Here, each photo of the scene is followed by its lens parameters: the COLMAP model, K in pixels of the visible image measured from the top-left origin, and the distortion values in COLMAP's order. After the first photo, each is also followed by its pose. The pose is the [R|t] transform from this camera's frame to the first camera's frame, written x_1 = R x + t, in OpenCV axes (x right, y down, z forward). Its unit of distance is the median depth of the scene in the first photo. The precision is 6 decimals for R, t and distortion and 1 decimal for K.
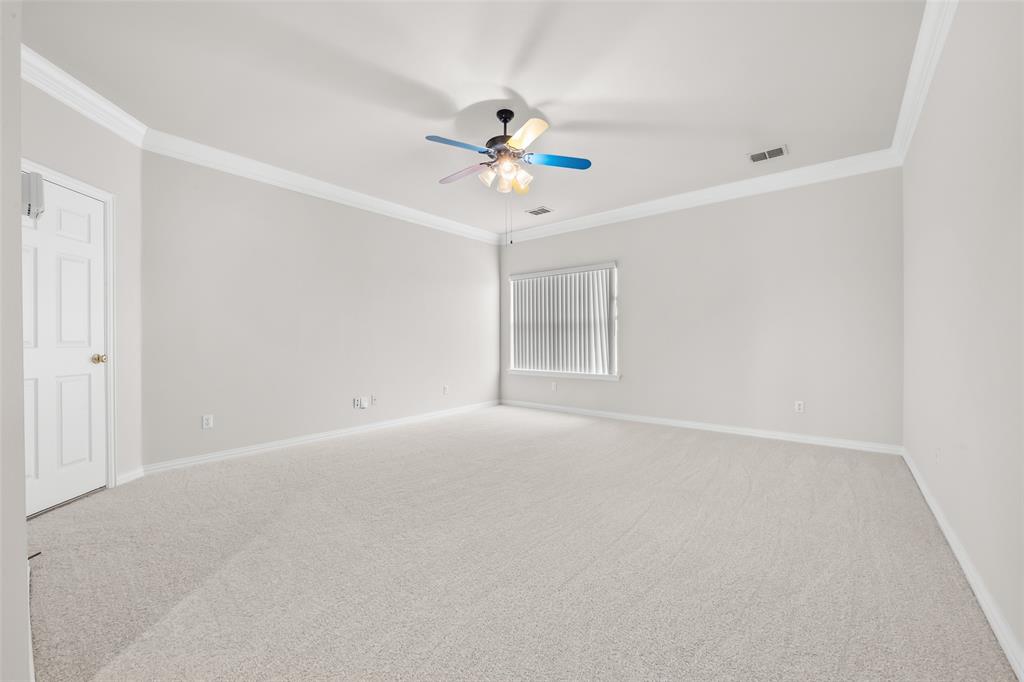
lens RADIAL K [[405.9, 0, 514.0], [0, 405.9, 342.2], [0, 0, 1]] dist [0.001450, -0.003167]
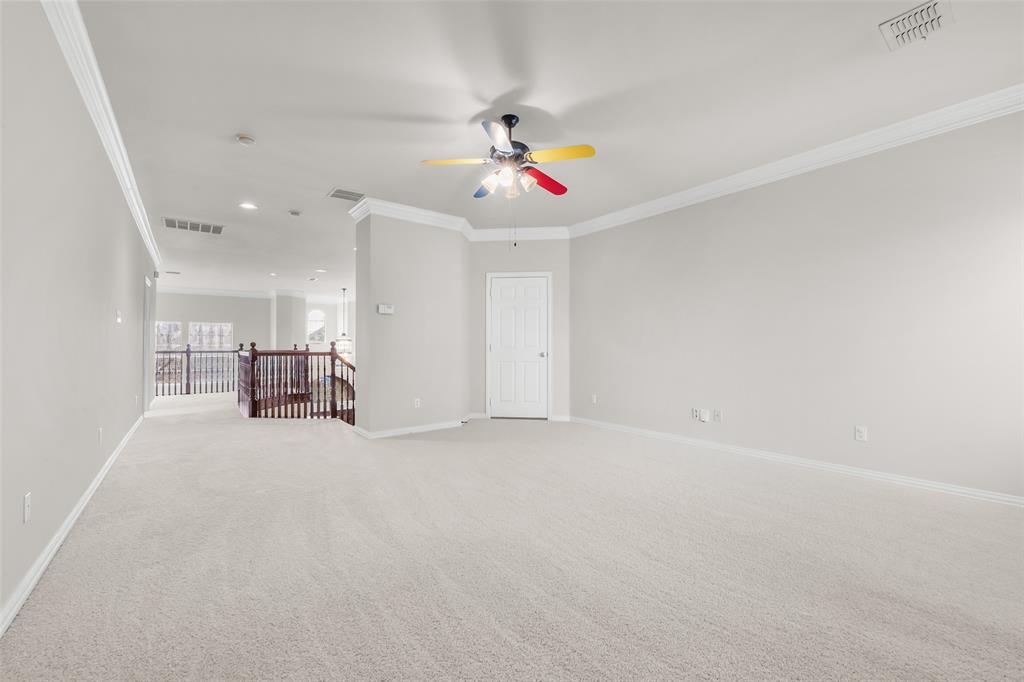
lens RADIAL K [[405.9, 0, 514.0], [0, 405.9, 342.2], [0, 0, 1]] dist [0.001450, -0.003167]
pose [[-0.211253, -0.004677, -0.977420, 0.879086], [-0.008365, 0.999961, -0.002977, -0.012429], [0.977396, 0.007548, -0.211283, 1.118876]]
